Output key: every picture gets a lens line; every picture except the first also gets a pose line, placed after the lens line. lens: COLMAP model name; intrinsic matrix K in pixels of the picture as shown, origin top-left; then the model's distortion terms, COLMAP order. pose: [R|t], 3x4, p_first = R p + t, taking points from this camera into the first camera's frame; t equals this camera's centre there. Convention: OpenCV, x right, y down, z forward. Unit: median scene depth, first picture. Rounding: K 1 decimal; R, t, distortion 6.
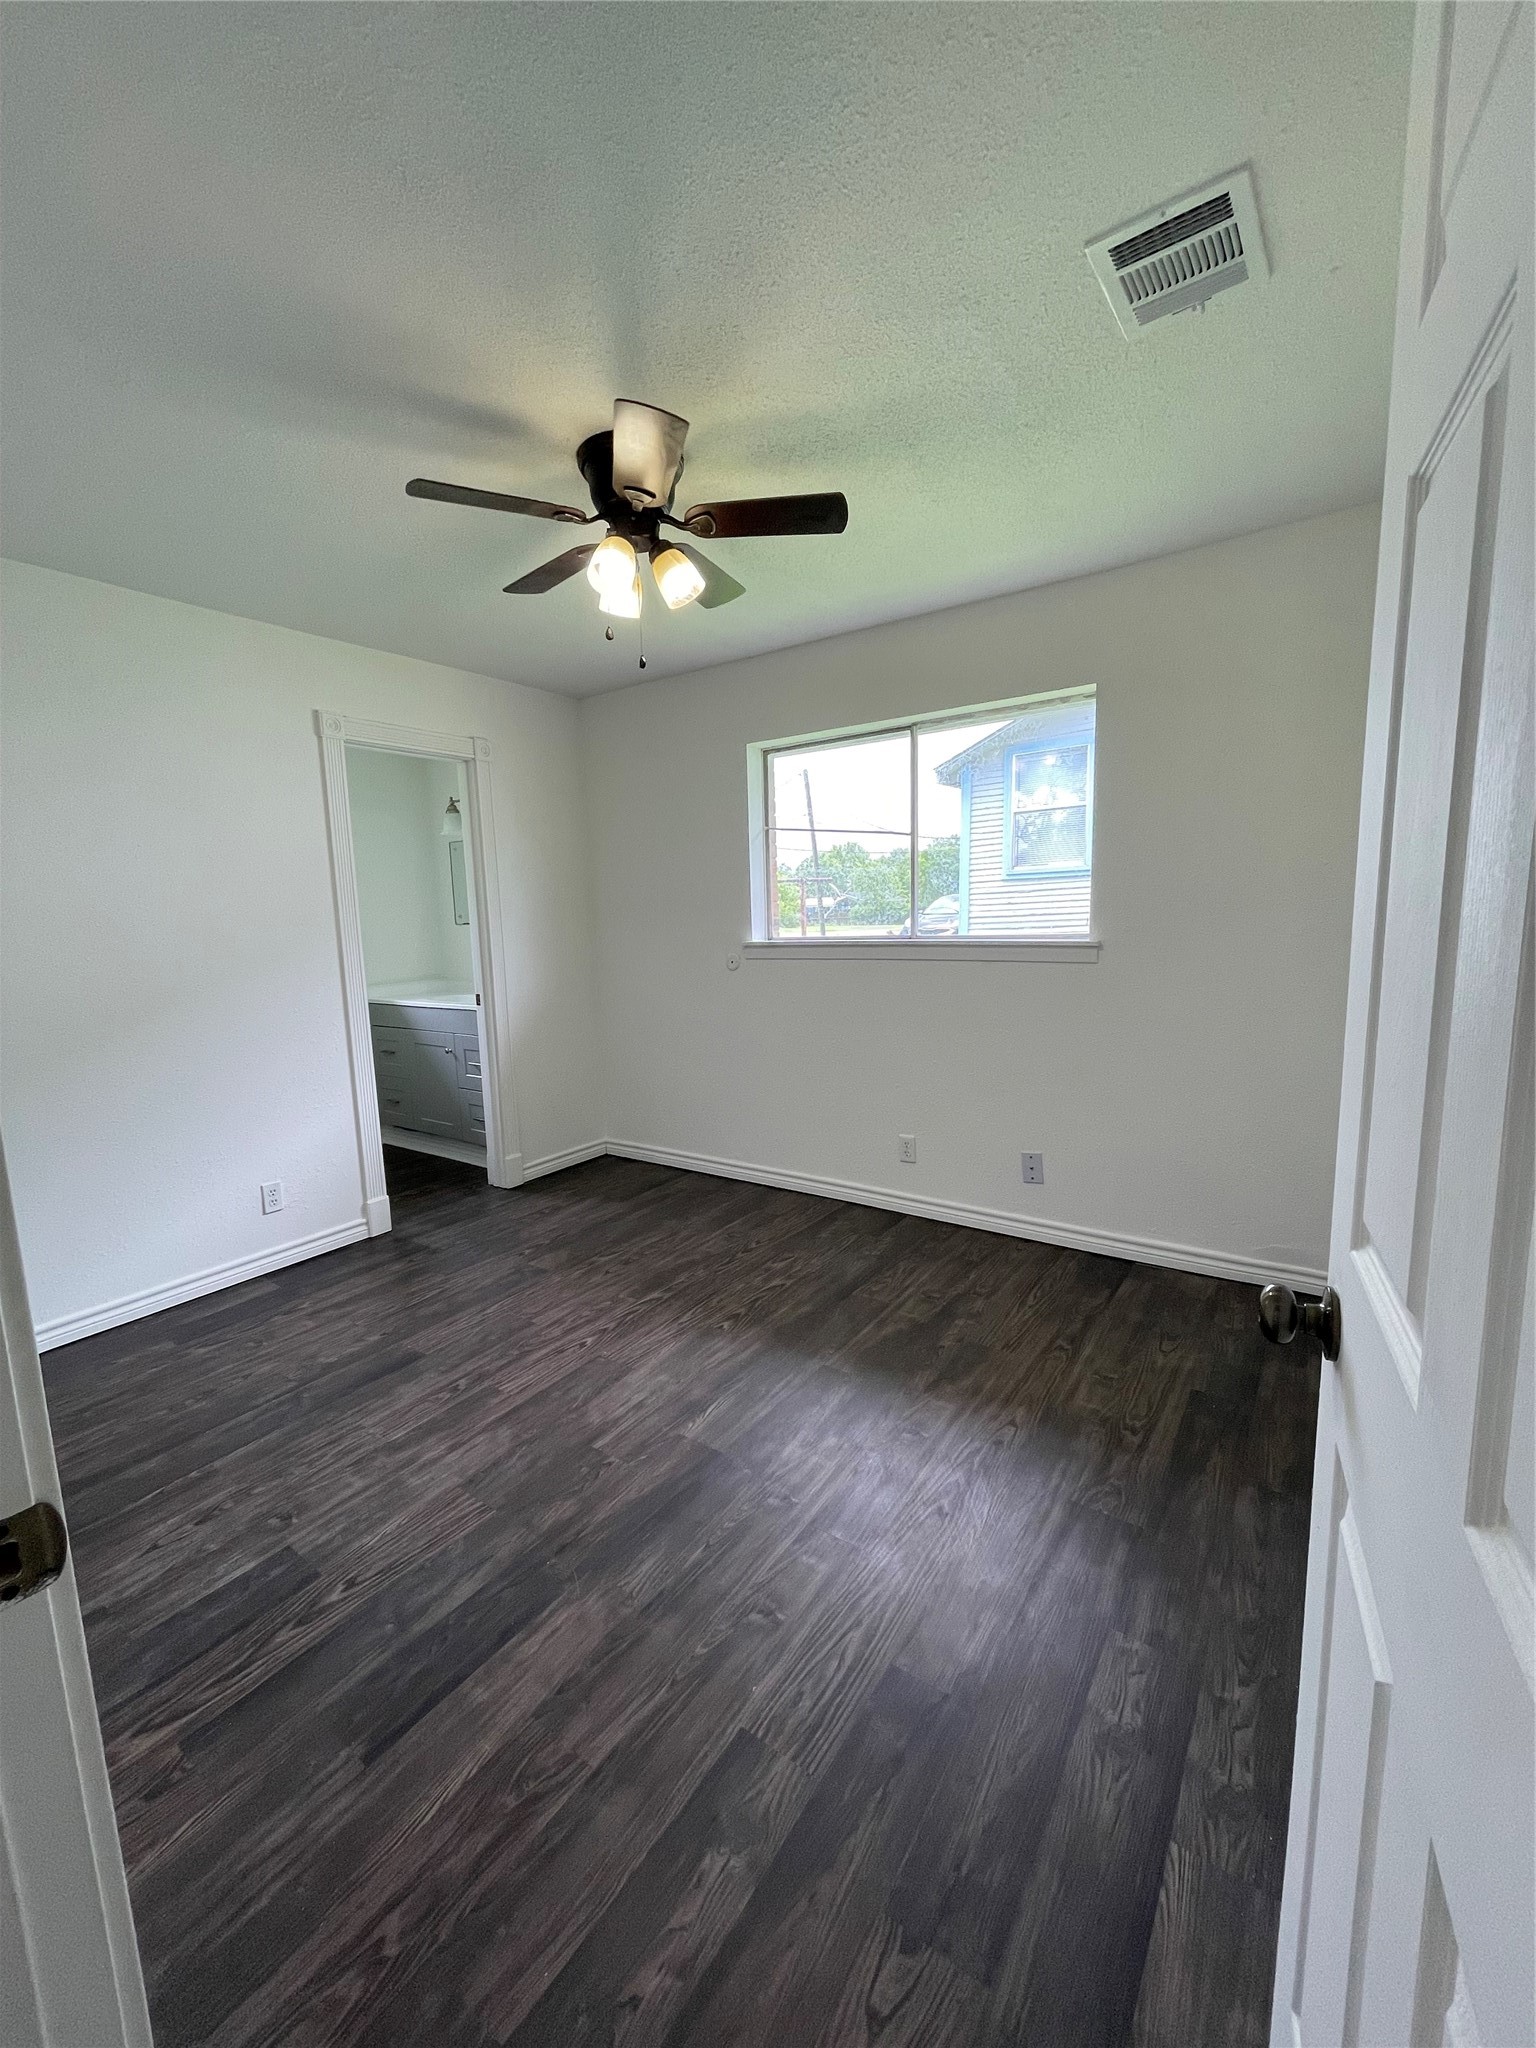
lens RADIAL K [[825.3, 0, 773.8], [0, 825.3, 1022.5], [0, 0, 1]] dist [0.000694, -0.000113]
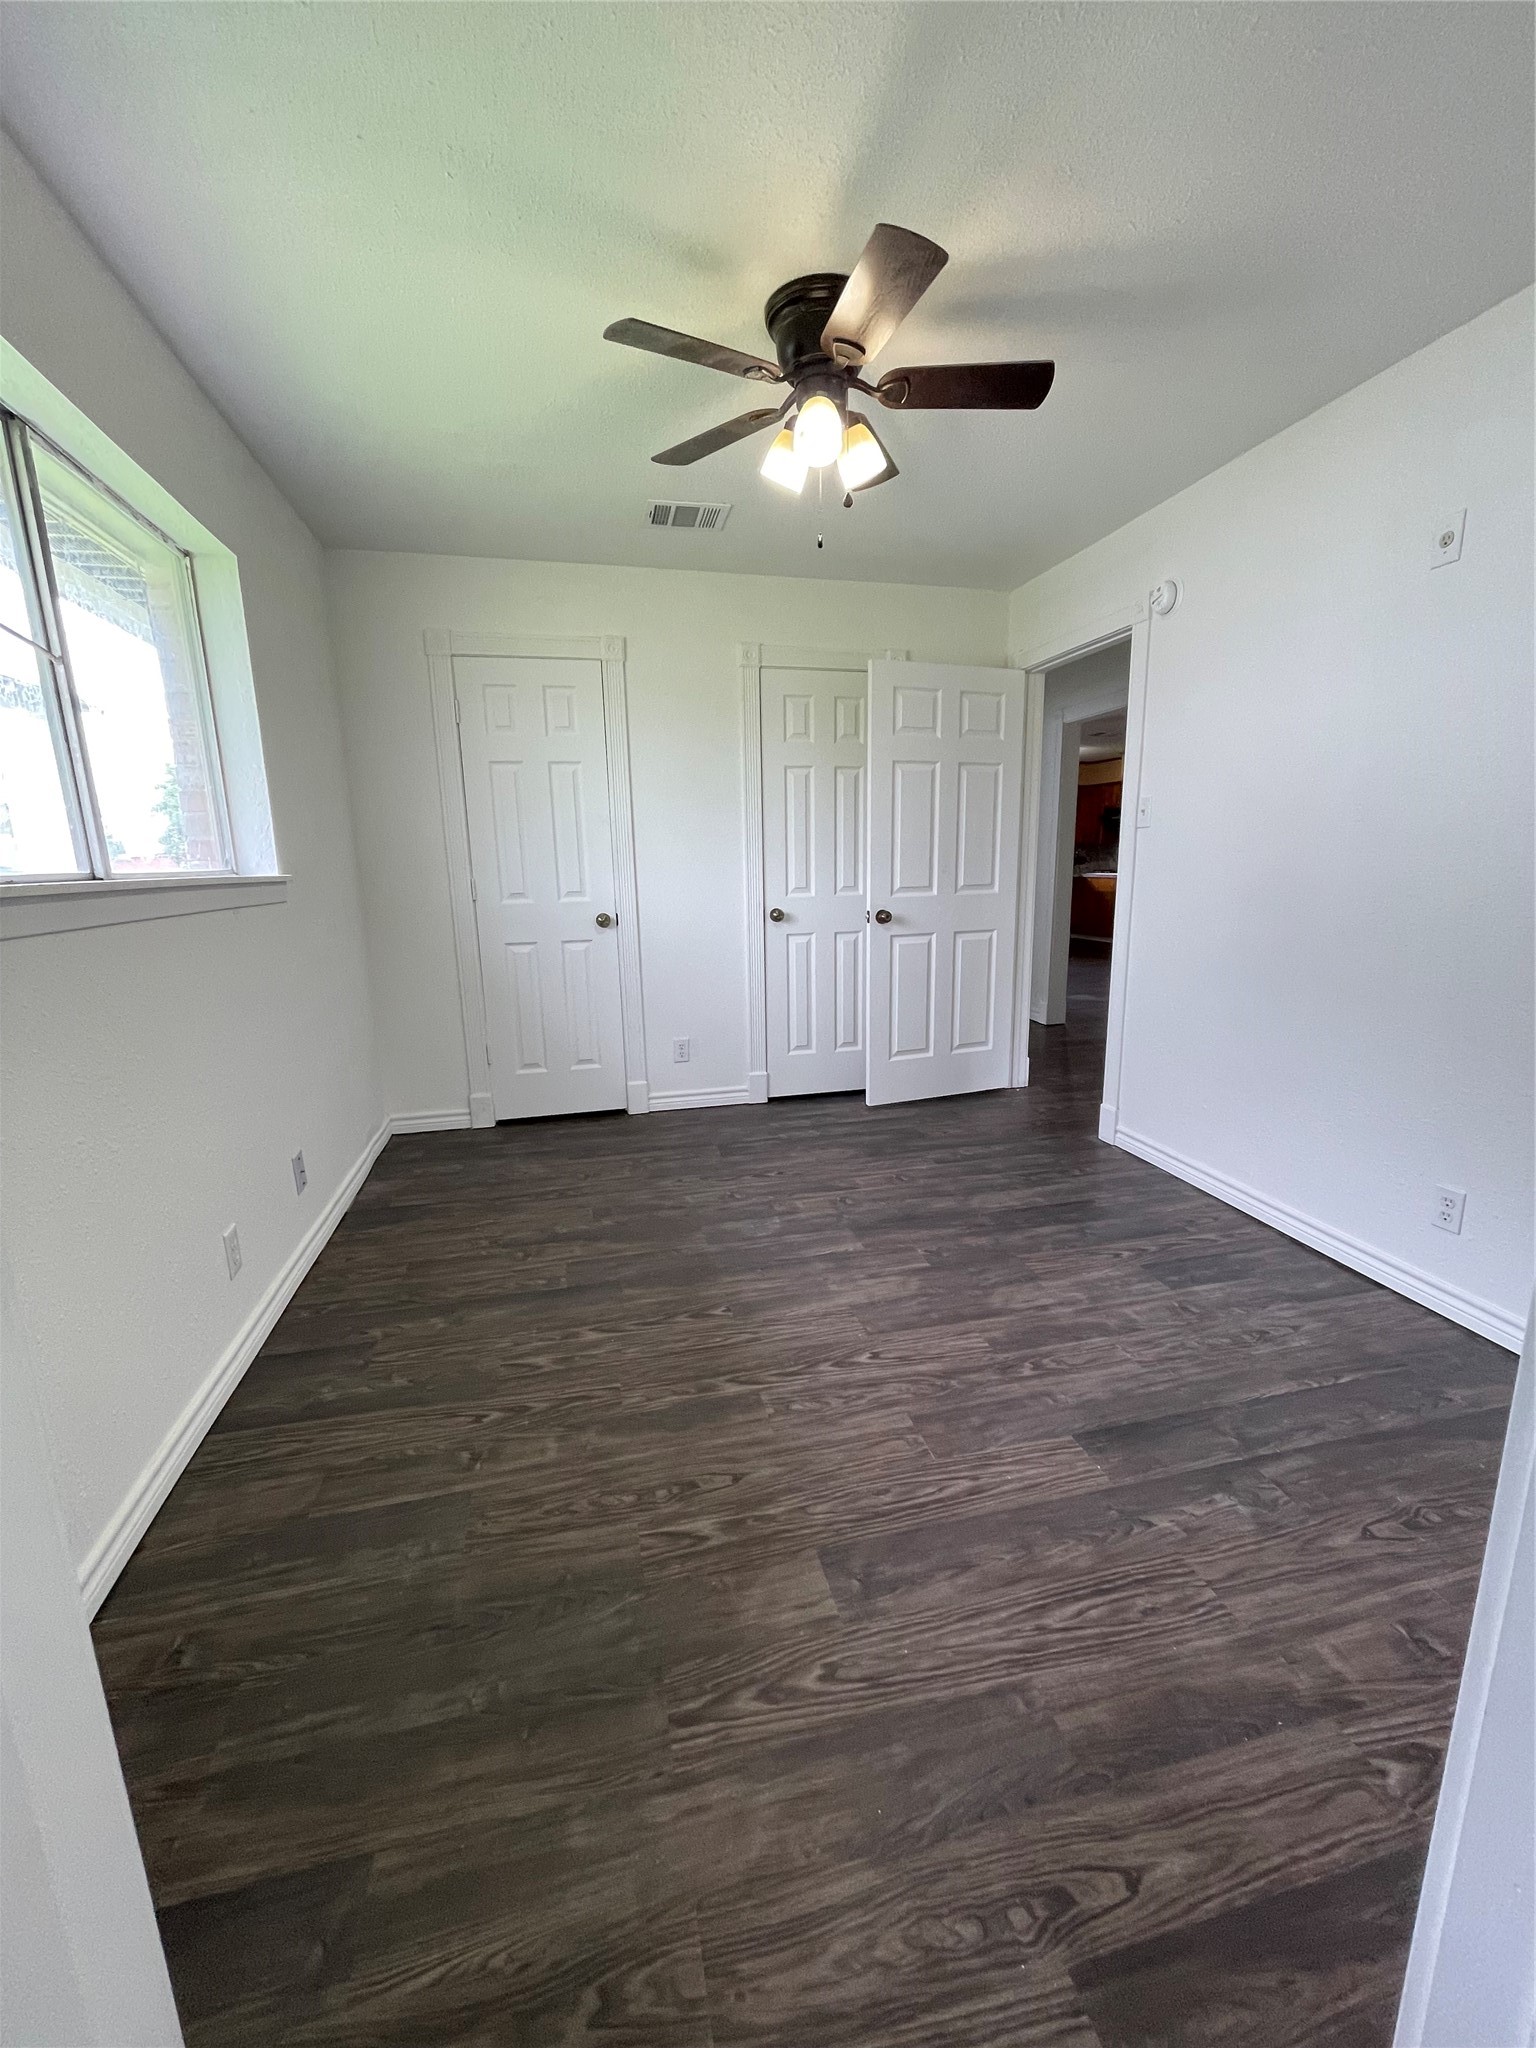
lens RADIAL K [[826.1, 0, 769.9], [0, 826.1, 1025.2], [0, 0, 1]] dist [-0.002979, -0.000458]
pose [[-0.747394, -0.087940, 0.658536, -0.705681], [0.131424, 0.952046, 0.276292, -0.151953], [-0.651253, 0.293046, -0.699996, 1.662467]]
